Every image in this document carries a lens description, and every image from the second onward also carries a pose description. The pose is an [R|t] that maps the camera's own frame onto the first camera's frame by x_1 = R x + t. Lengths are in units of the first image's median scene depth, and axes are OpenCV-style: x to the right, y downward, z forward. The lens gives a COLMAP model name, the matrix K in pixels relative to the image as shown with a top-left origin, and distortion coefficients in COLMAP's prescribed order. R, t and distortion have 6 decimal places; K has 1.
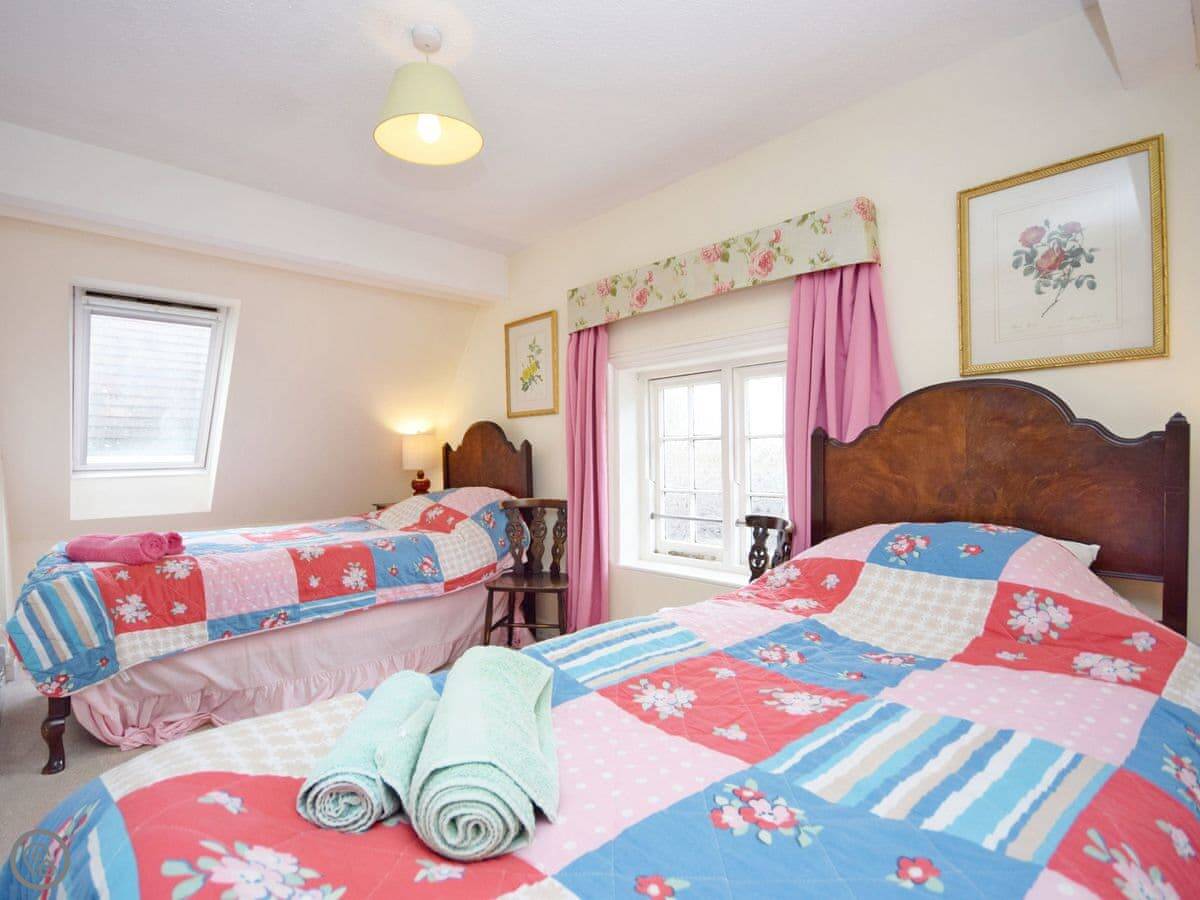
lens RADIAL K [[636.7, 0, 560.3], [0, 636.7, 450.9], [0, 0, 1]] dist [0.004937, -0.012297]
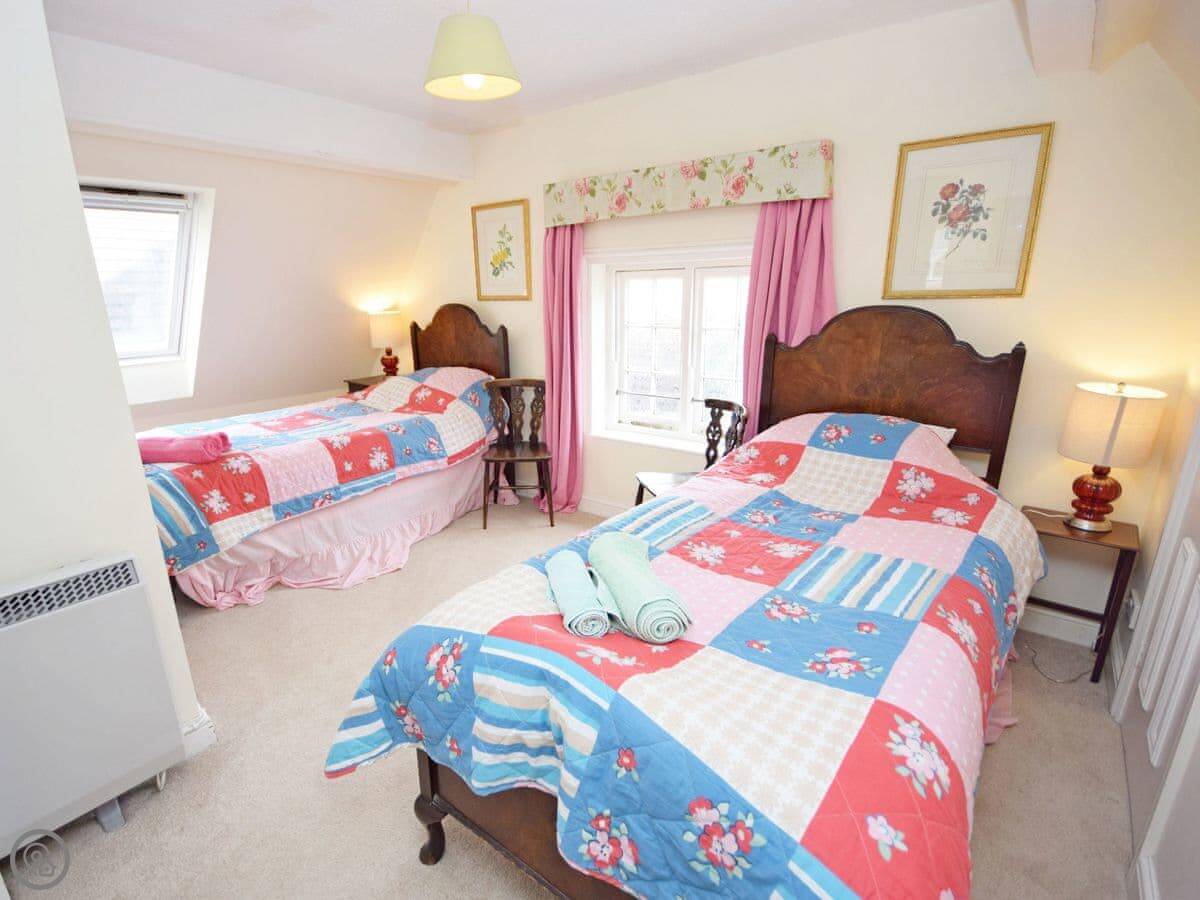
lens RADIAL K [[648.7, 0, 554.2], [0, 648.7, 475.3], [0, 0, 1]] dist [-0.005444, -0.002675]
pose [[0.986775, -0.054128, 0.152791, -0.233844], [0.007625, 0.957057, 0.289801, -0.144211], [-0.161916, -0.284803, 0.944812, -0.228094]]
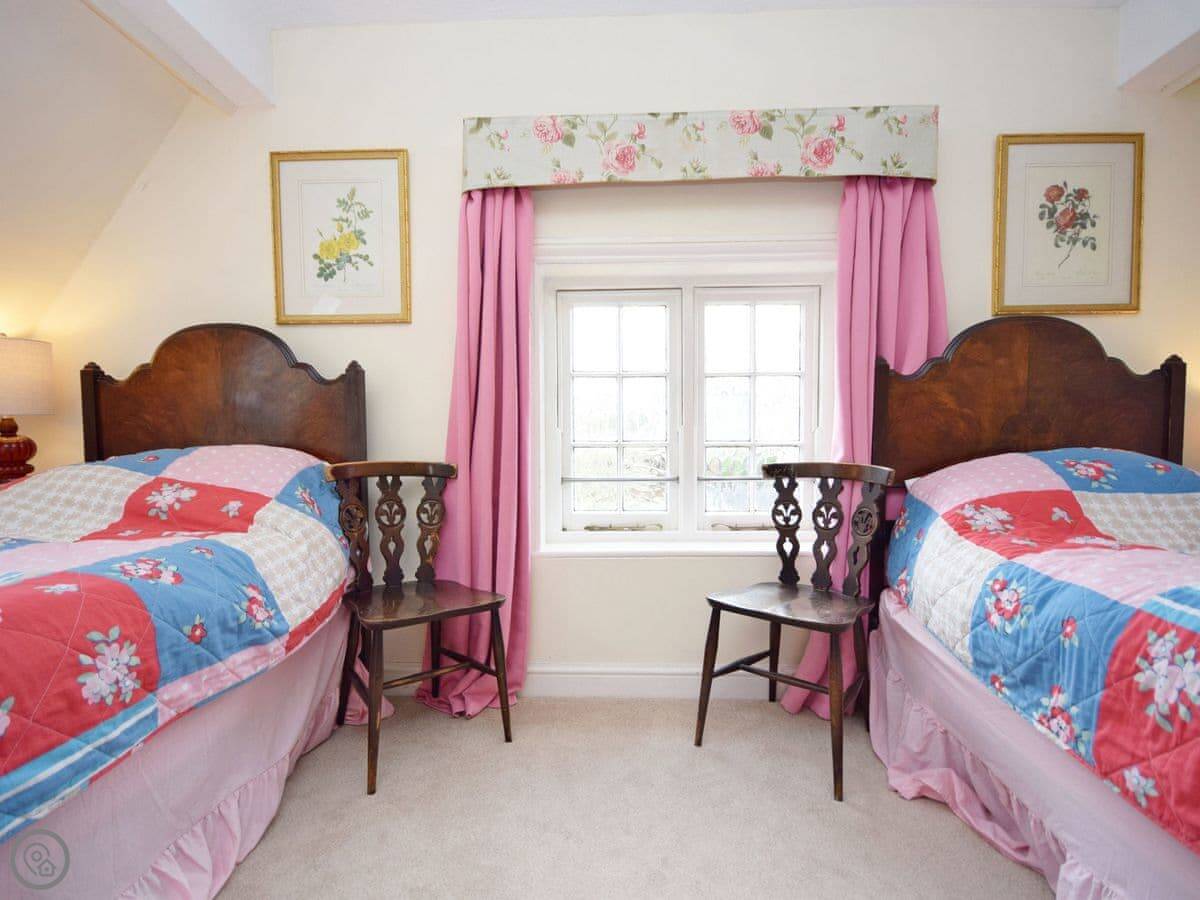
lens RADIAL K [[612.1, 0, 614.9], [0, 612.1, 460.6], [0, 0, 1]] dist [0.002111, -0.006531]
pose [[0.669688, -0.013847, 0.742513, -0.478775], [-0.005442, 0.999708, 0.023552, 0.090522], [-0.742622, -0.019813, 0.669417, 0.707781]]
